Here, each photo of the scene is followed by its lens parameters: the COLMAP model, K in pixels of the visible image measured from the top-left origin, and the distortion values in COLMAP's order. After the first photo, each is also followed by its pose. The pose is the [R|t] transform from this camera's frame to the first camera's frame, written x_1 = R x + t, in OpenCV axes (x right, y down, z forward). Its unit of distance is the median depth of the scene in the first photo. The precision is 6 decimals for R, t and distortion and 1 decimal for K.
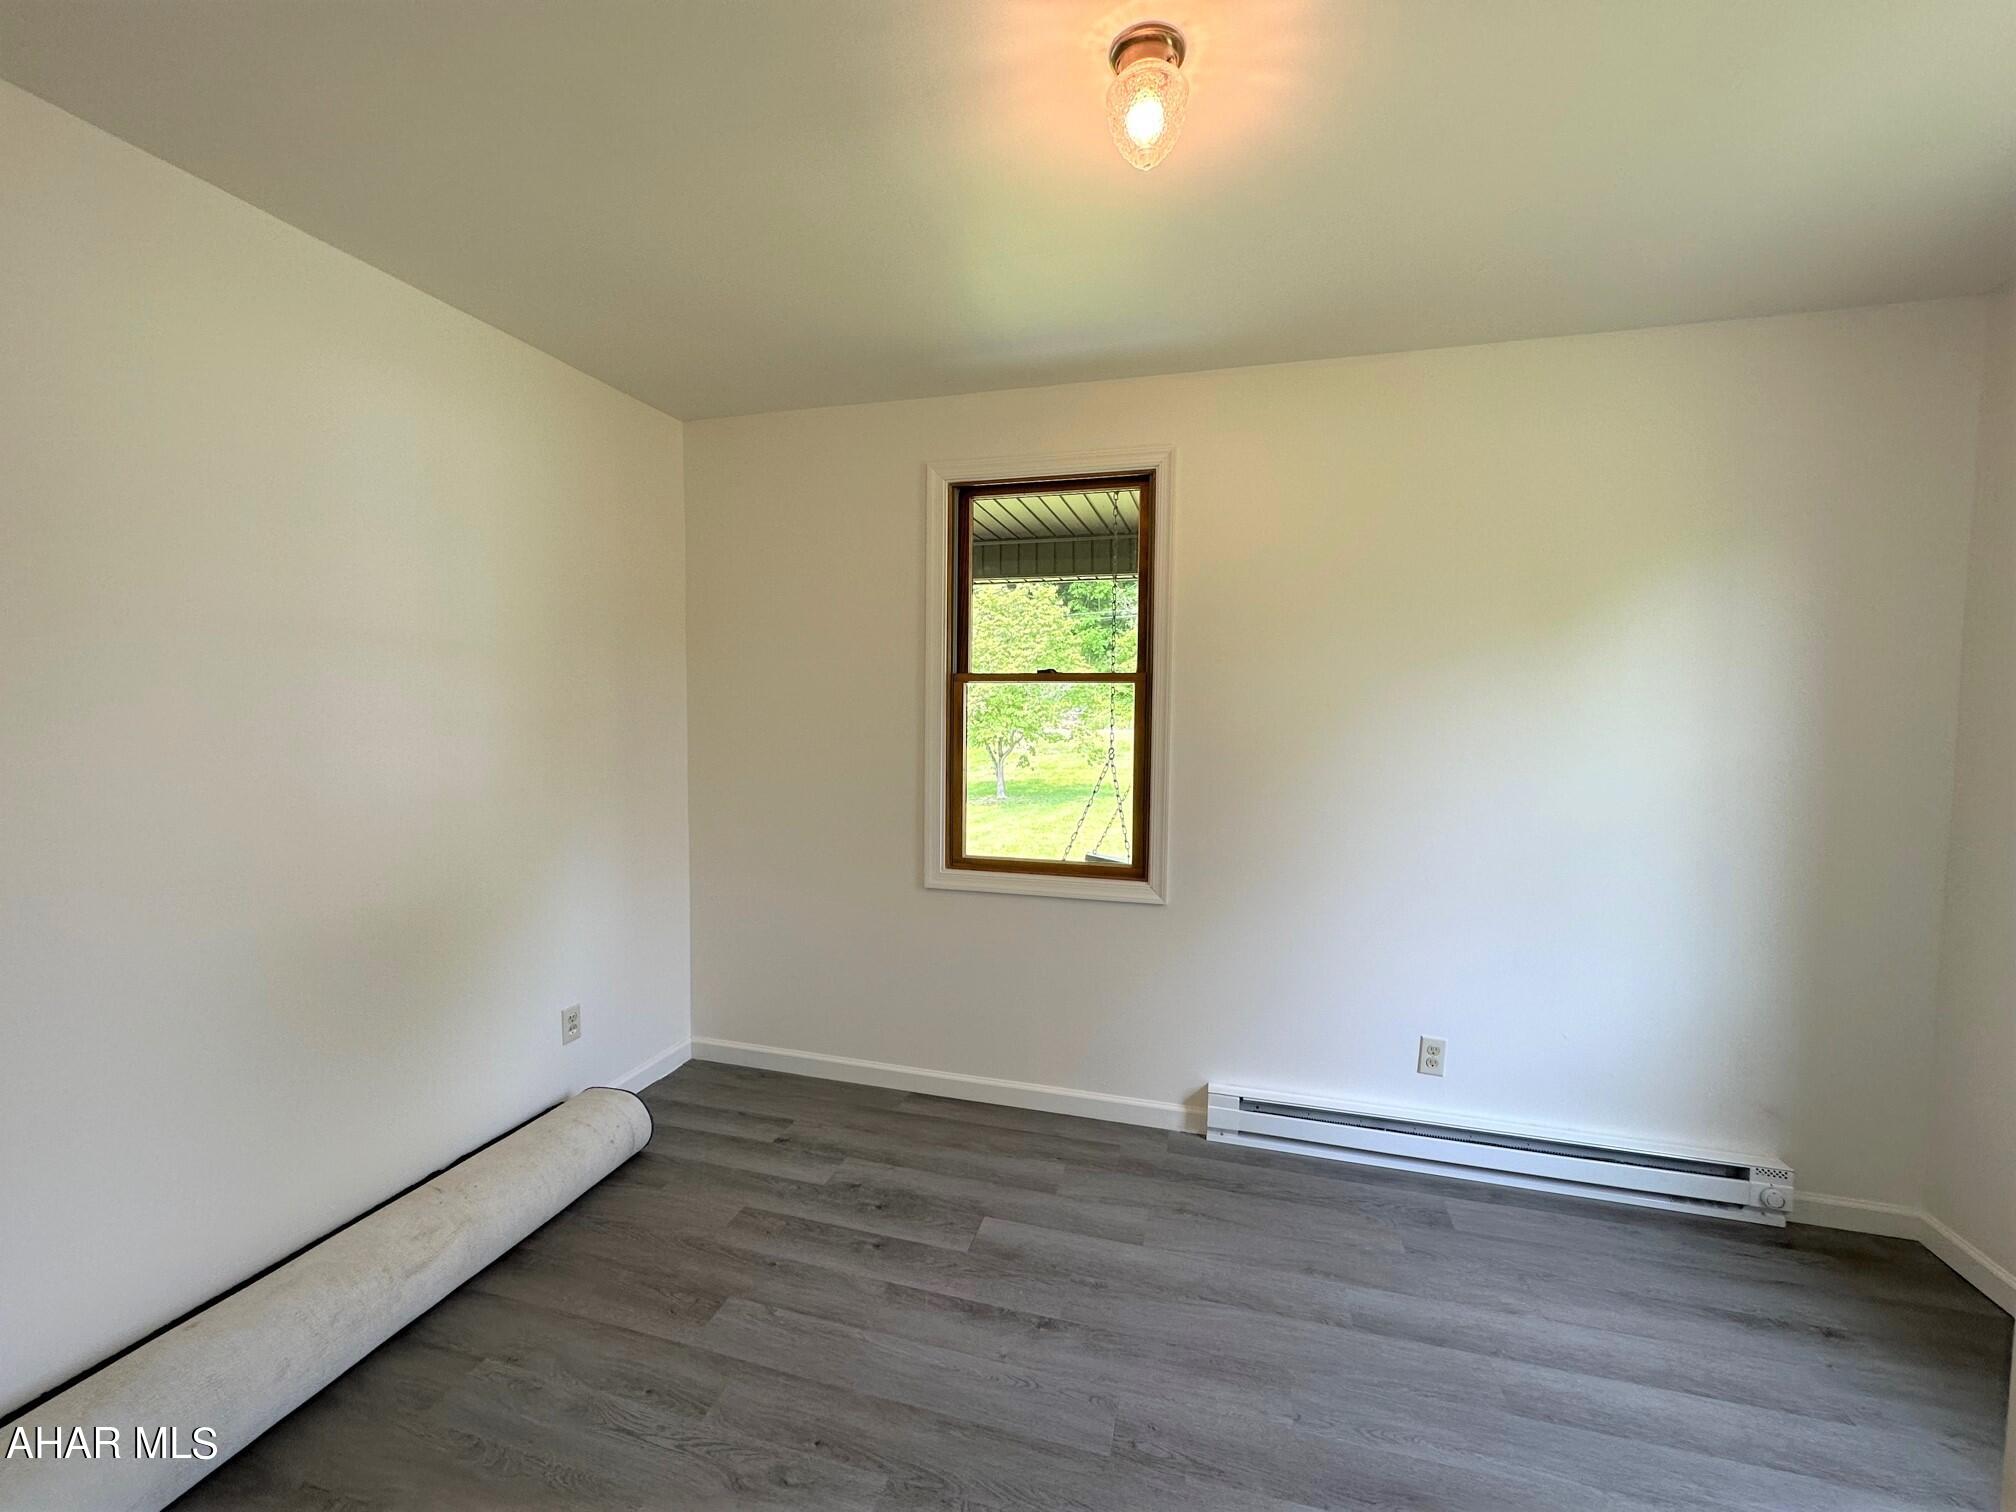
lens RADIAL K [[803.1, 0, 1008.0], [0, 803.1, 756.0], [0, 0, 1]] dist [-0.002170, -0.000249]
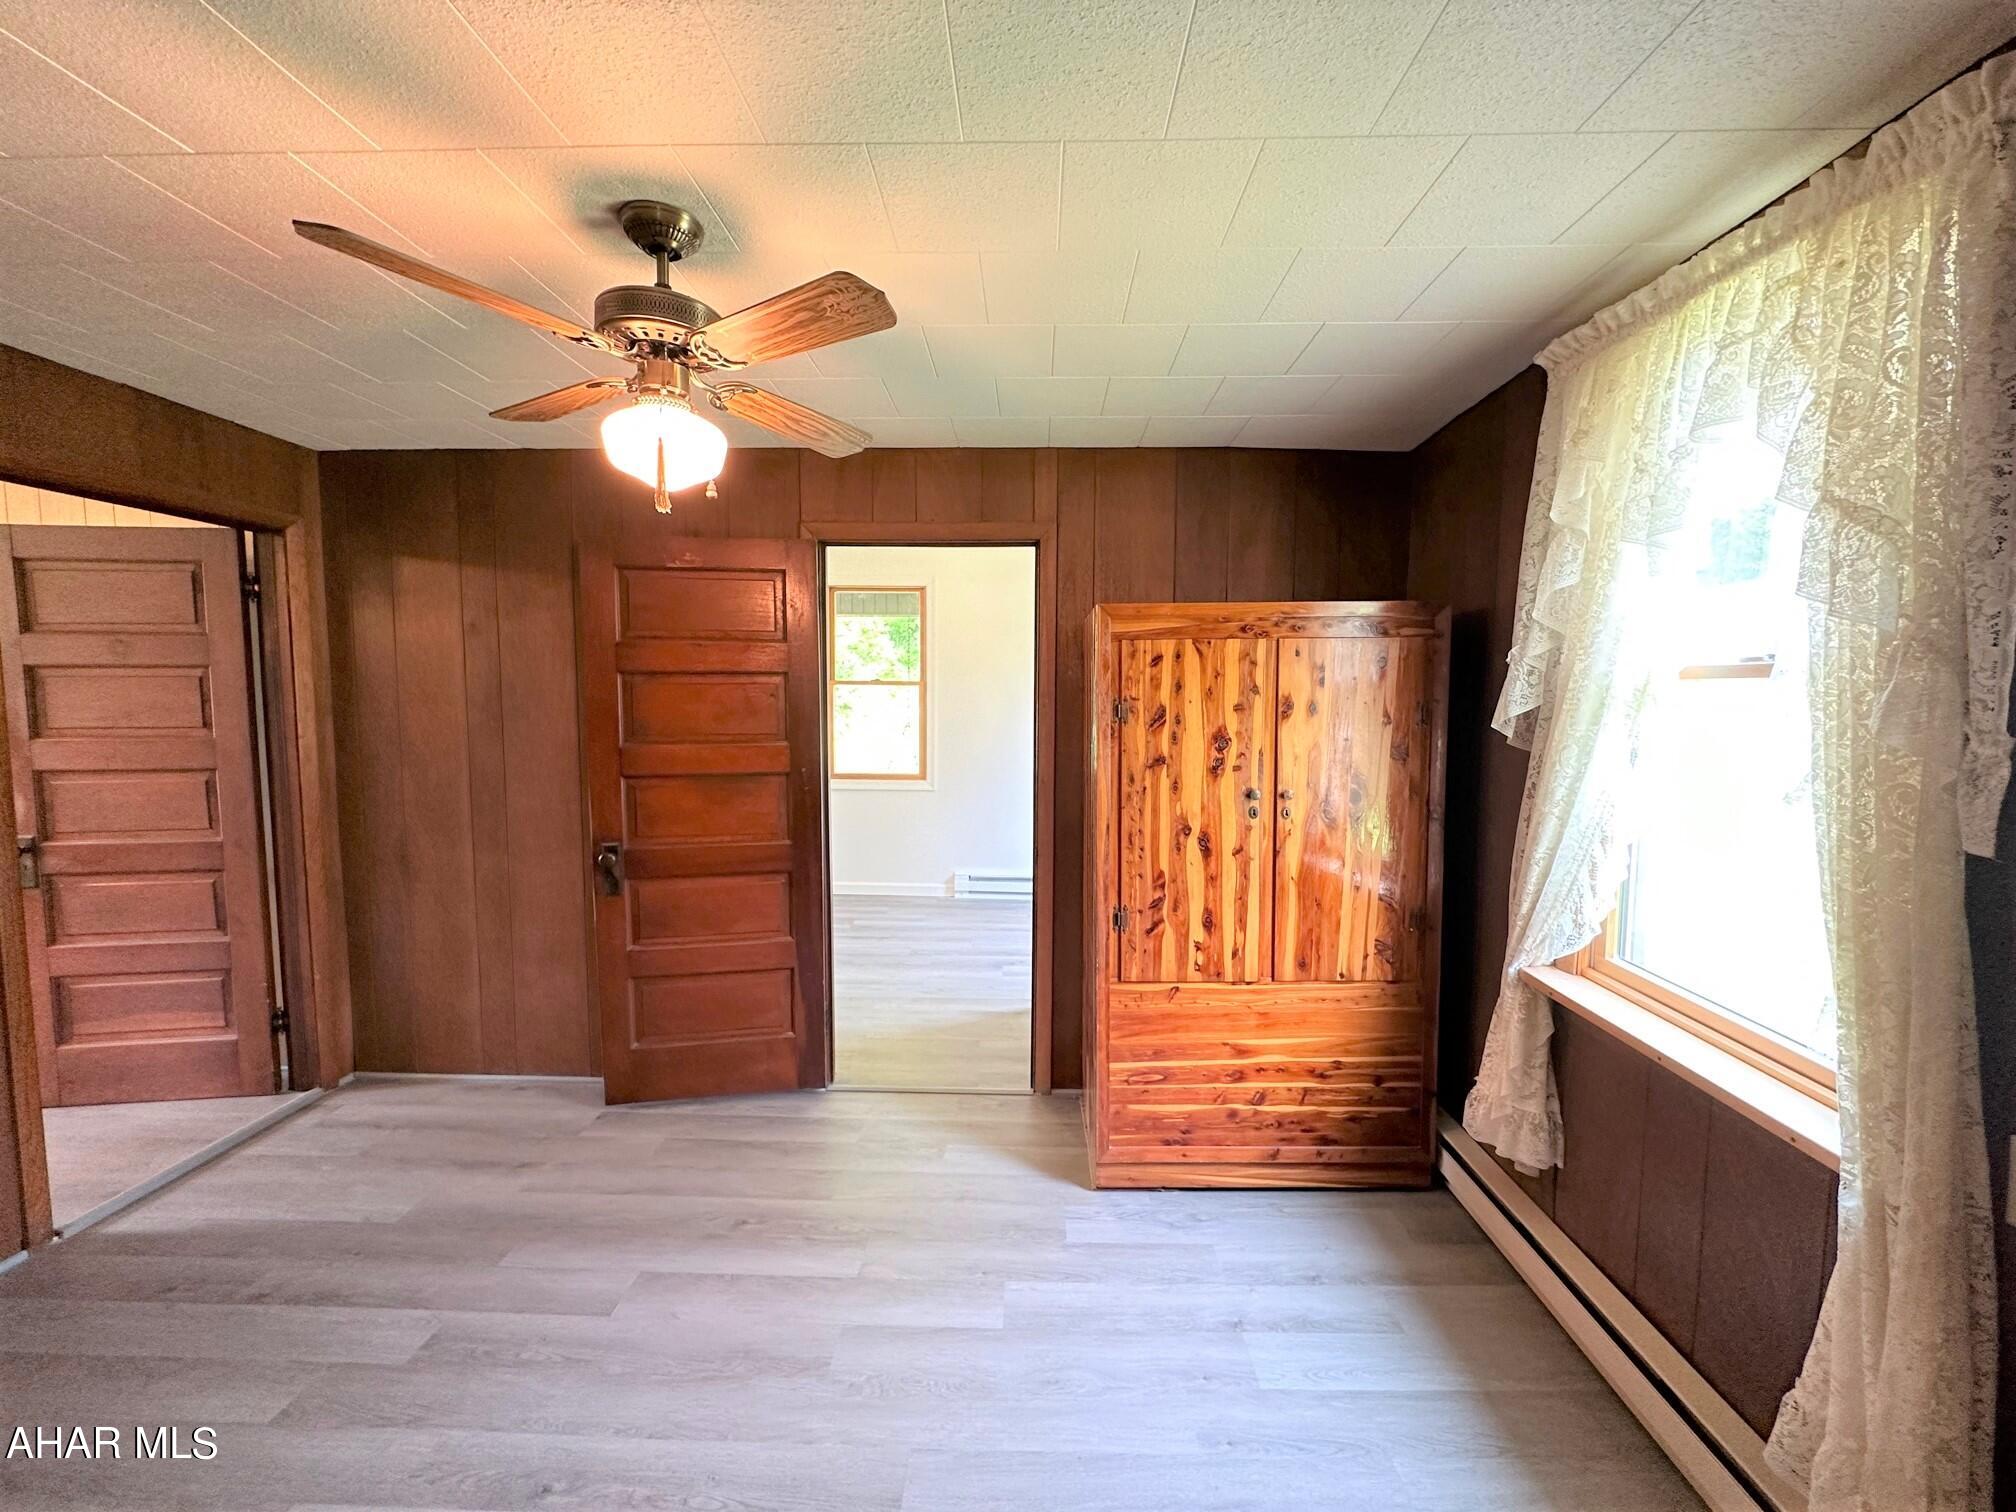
lens RADIAL K [[803.1, 0, 1008.0], [0, 803.1, 756.0], [0, 0, 1]] dist [-0.002170, -0.000249]
pose [[0.970934, -0.020849, 0.238436, -0.138670], [0.013084, 0.999333, 0.034104, 0.025572], [-0.238988, -0.029993, 0.970559, -1.274361]]
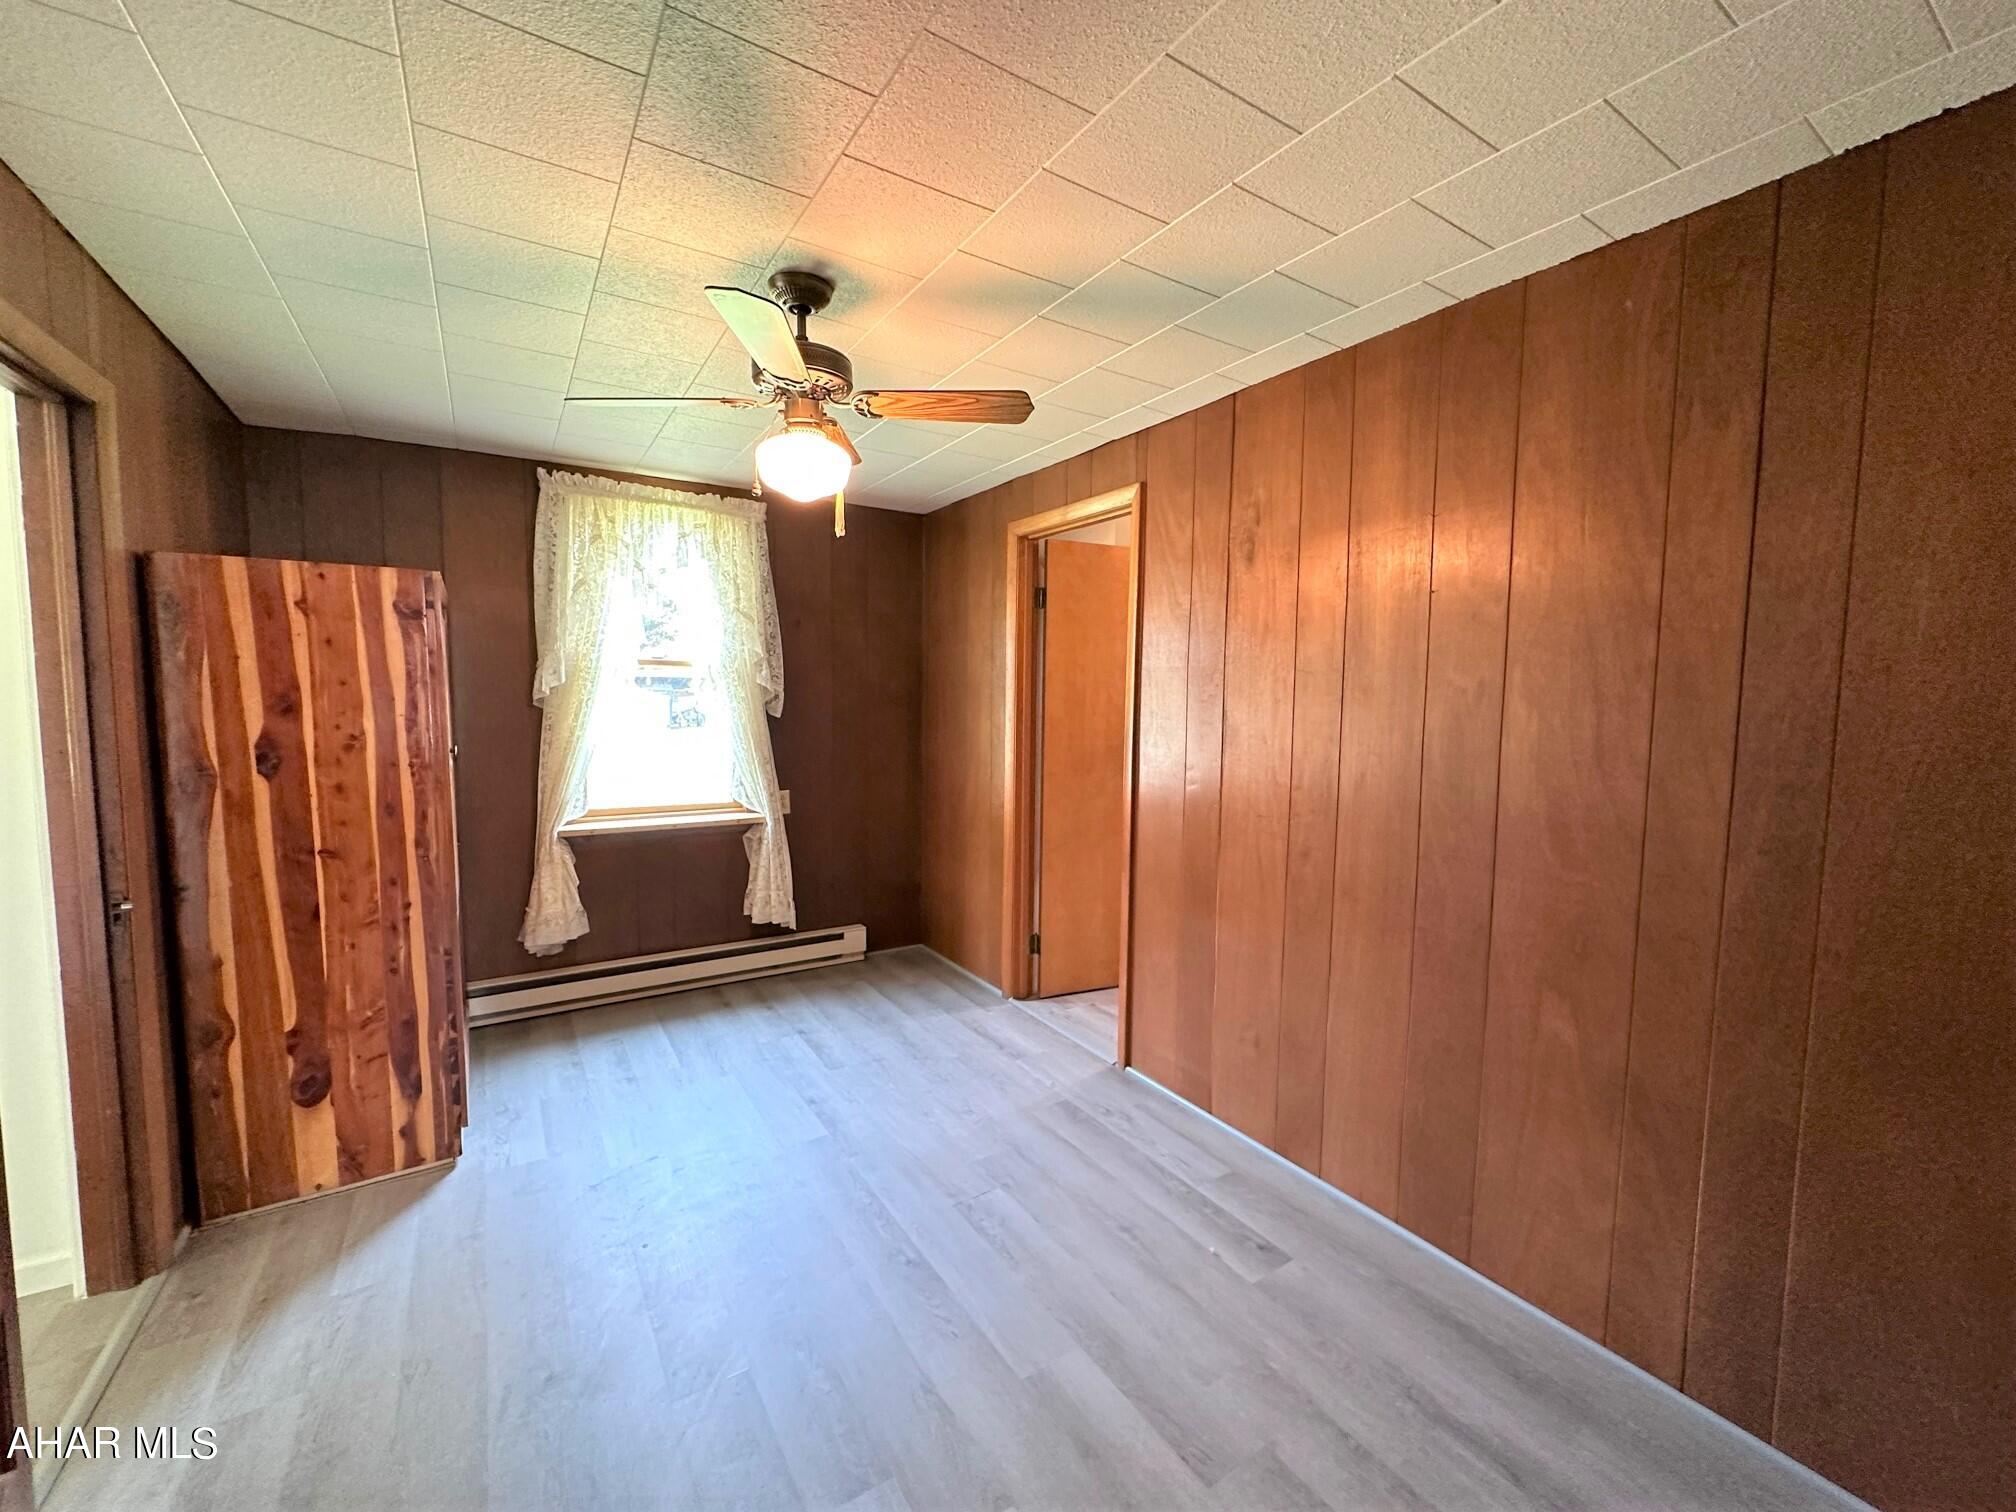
lens RADIAL K [[803.1, 0, 1008.0], [0, 803.1, 756.0], [0, 0, 1]] dist [-0.002170, -0.000249]
pose [[-0.747345, -0.073670, 0.660340, -0.958485], [0.007880, 0.992782, 0.119677, -0.013797], [-0.664390, 0.094644, -0.741370, -0.075980]]
